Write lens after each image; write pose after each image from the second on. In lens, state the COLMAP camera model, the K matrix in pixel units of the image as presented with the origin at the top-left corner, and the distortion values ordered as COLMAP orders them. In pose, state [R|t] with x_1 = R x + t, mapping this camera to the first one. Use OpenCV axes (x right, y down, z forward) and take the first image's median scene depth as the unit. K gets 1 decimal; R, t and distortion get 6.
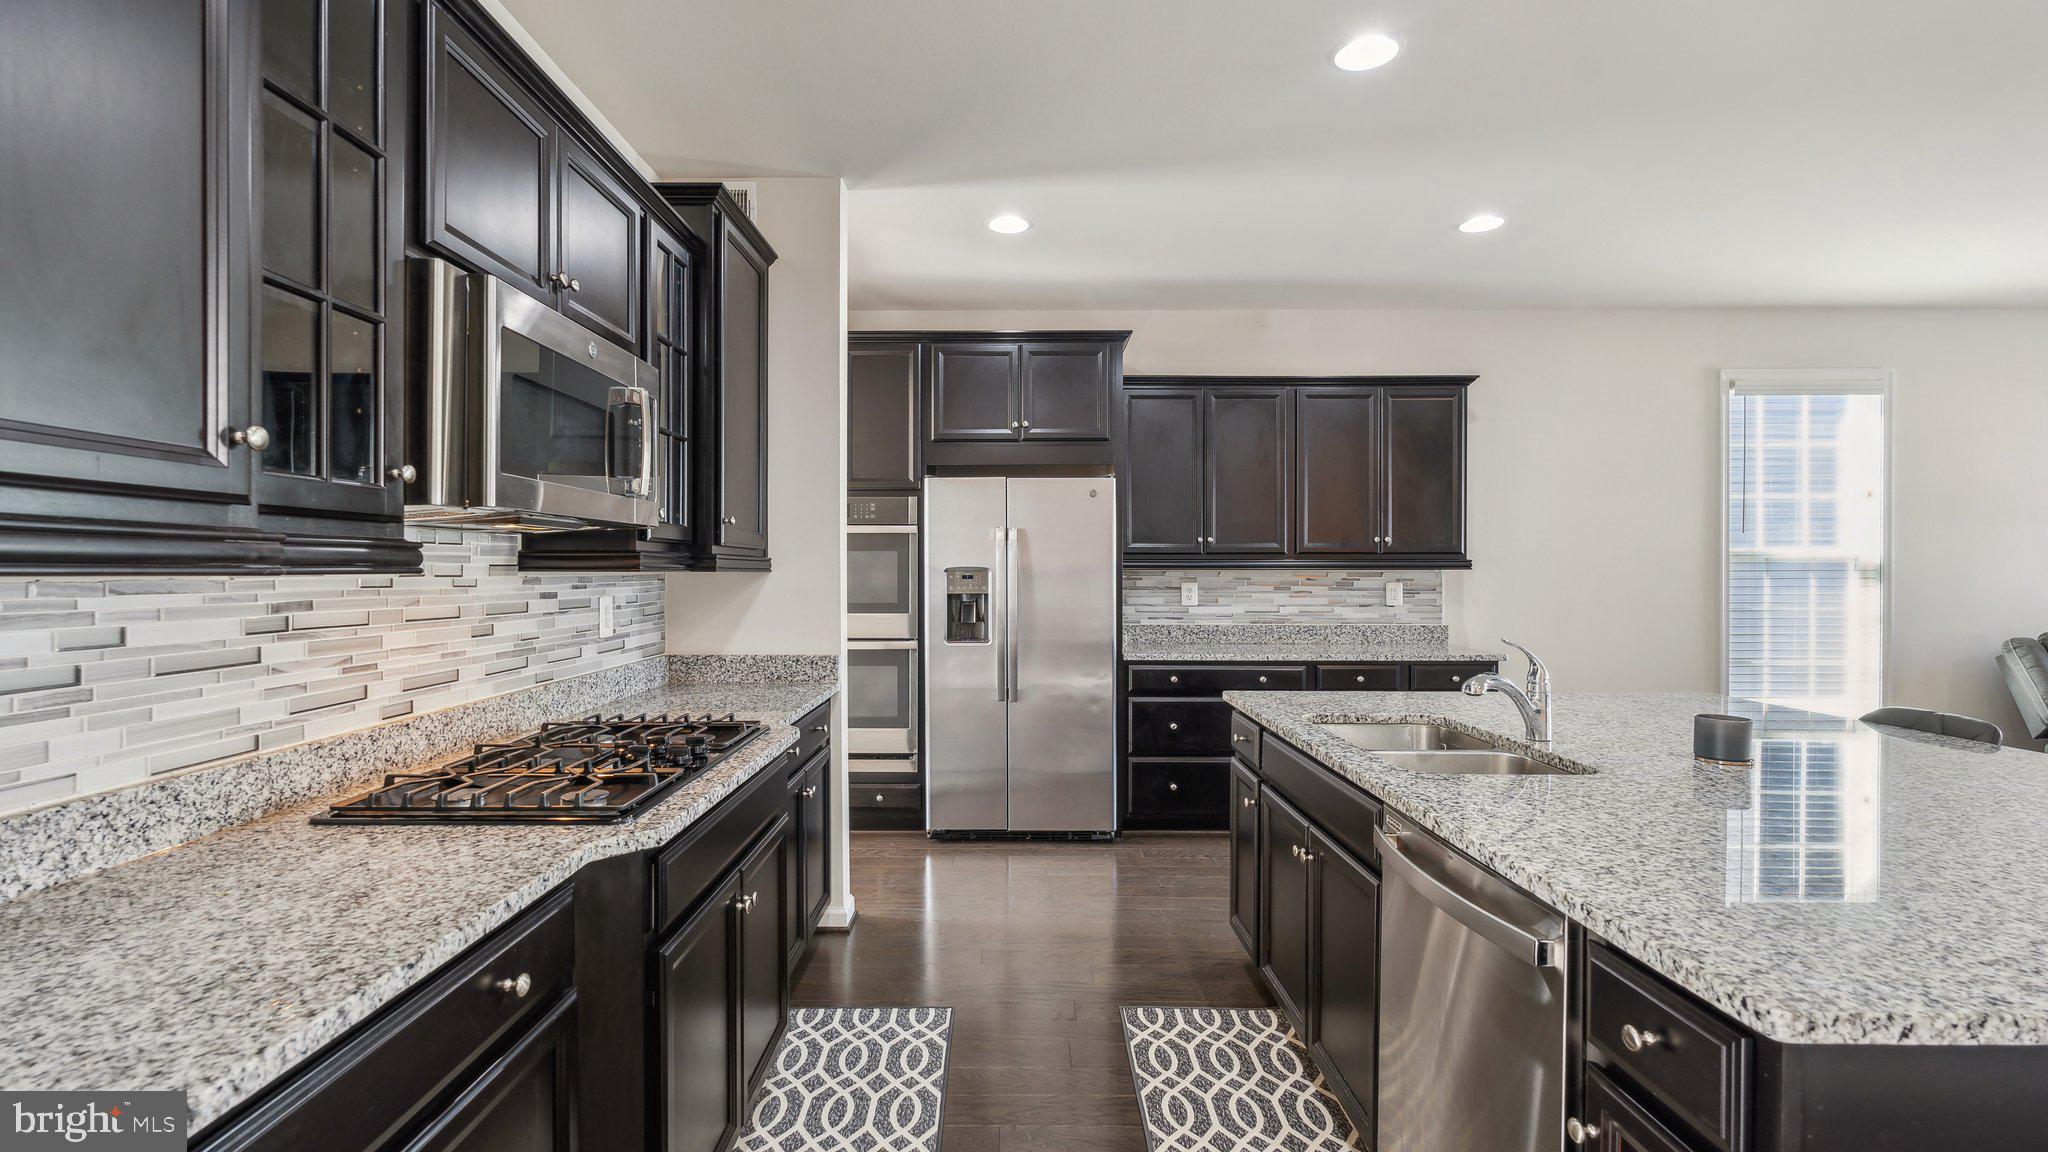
lens RADIAL K [[922.5, 0, 1007.6], [0, 922.5, 577.1], [0, 0, 1]] dist [-0.000012, 0.000922]
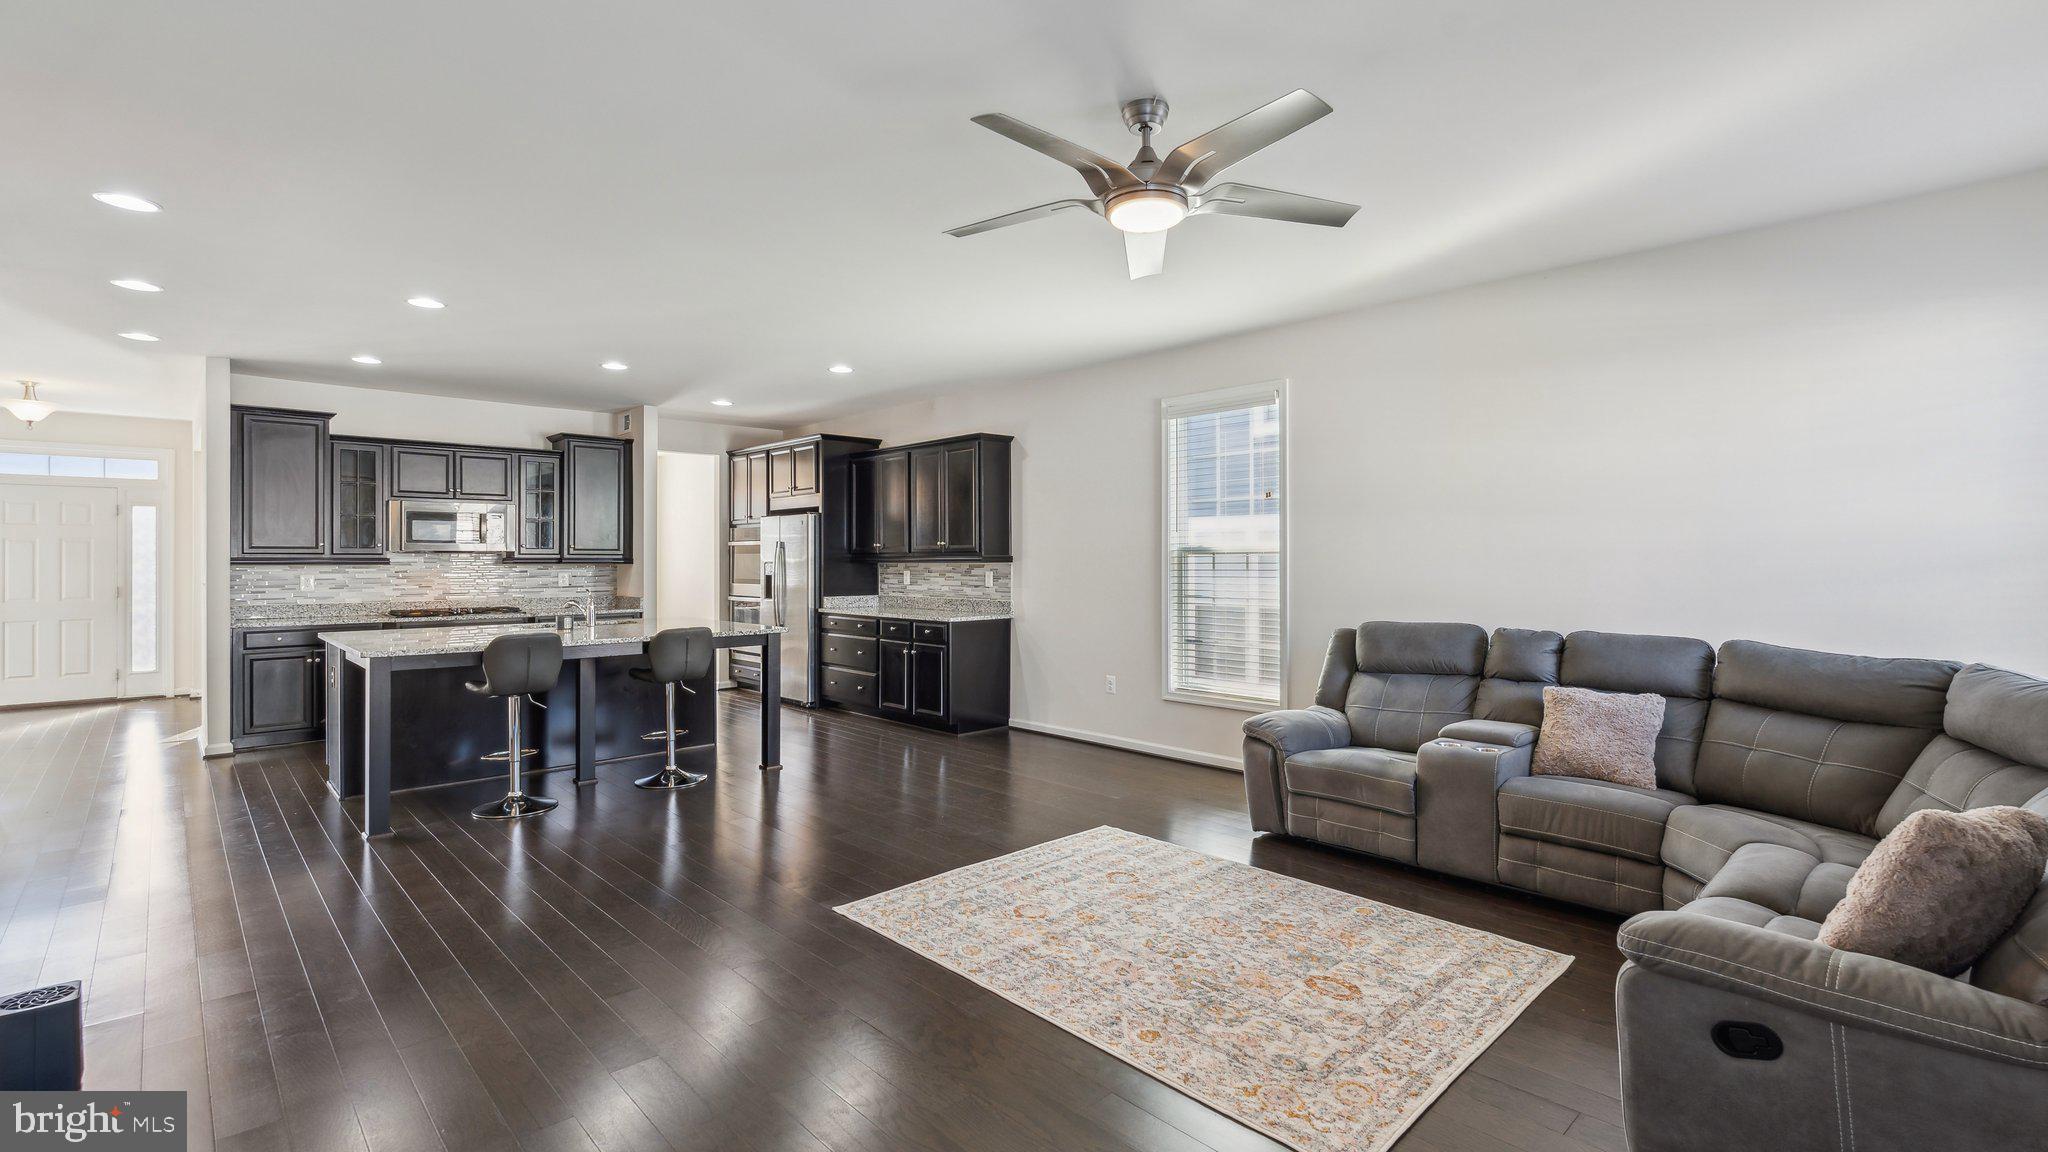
lens RADIAL K [[922.5, 0, 1020.6], [0, 922.5, 560.5], [0, 0, 1]] dist [-0.000012, 0.000922]
pose [[0.684660, -0.001941, -0.728860, 1.871277], [-0.003752, 0.999974, -0.006188, -0.003095], [0.728852, 0.006971, 0.684635, 0.033844]]
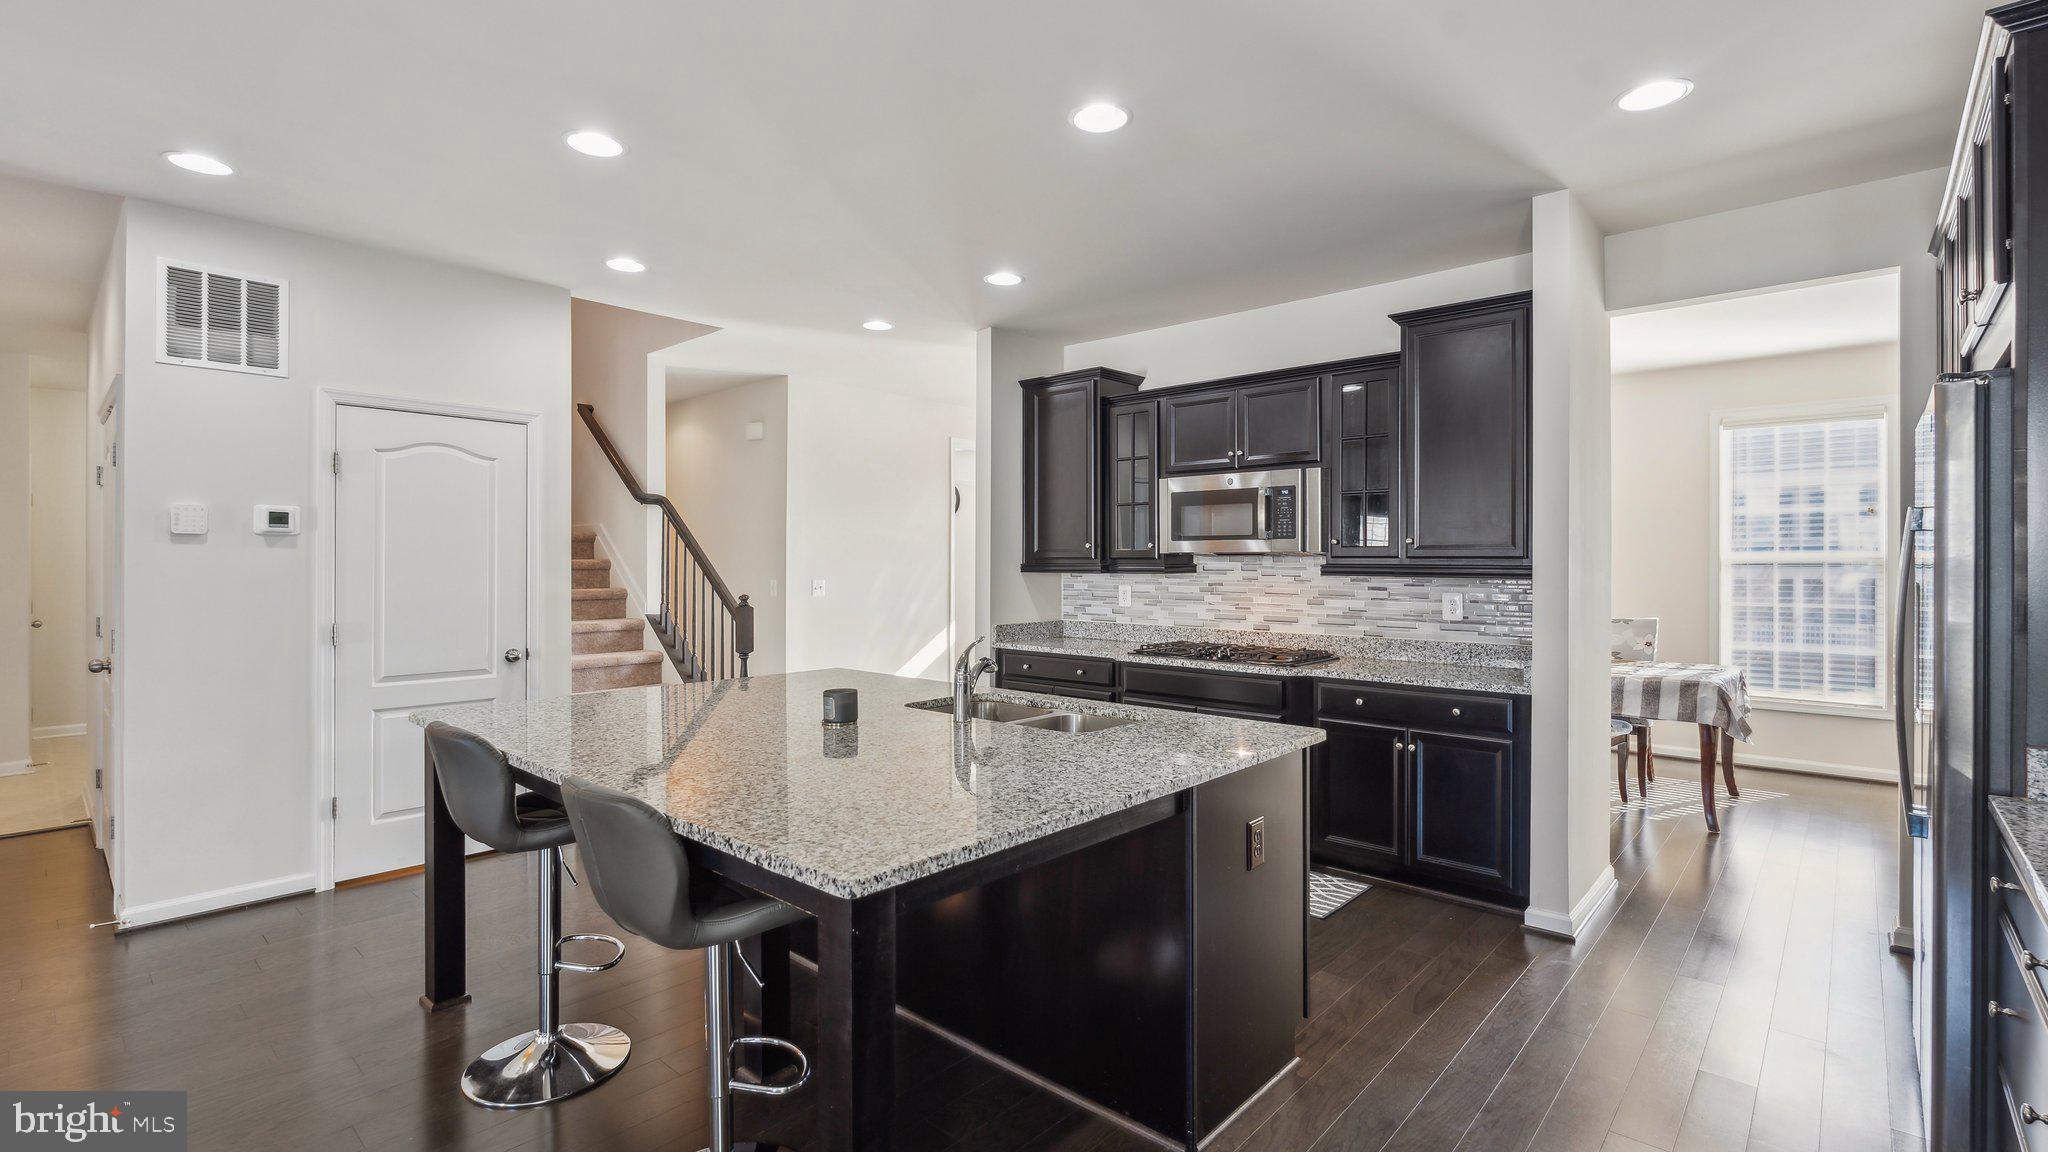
lens RADIAL K [[922.5, 0, 1020.9], [0, 922.5, 556.3], [0, 0, 1]] dist [-0.000012, 0.000922]
pose [[-0.671727, -0.005590, -0.740778, 0.780366], [-0.007815, 0.999969, -0.000460, -0.022180], [0.740758, 0.005480, -0.671750, 1.024500]]
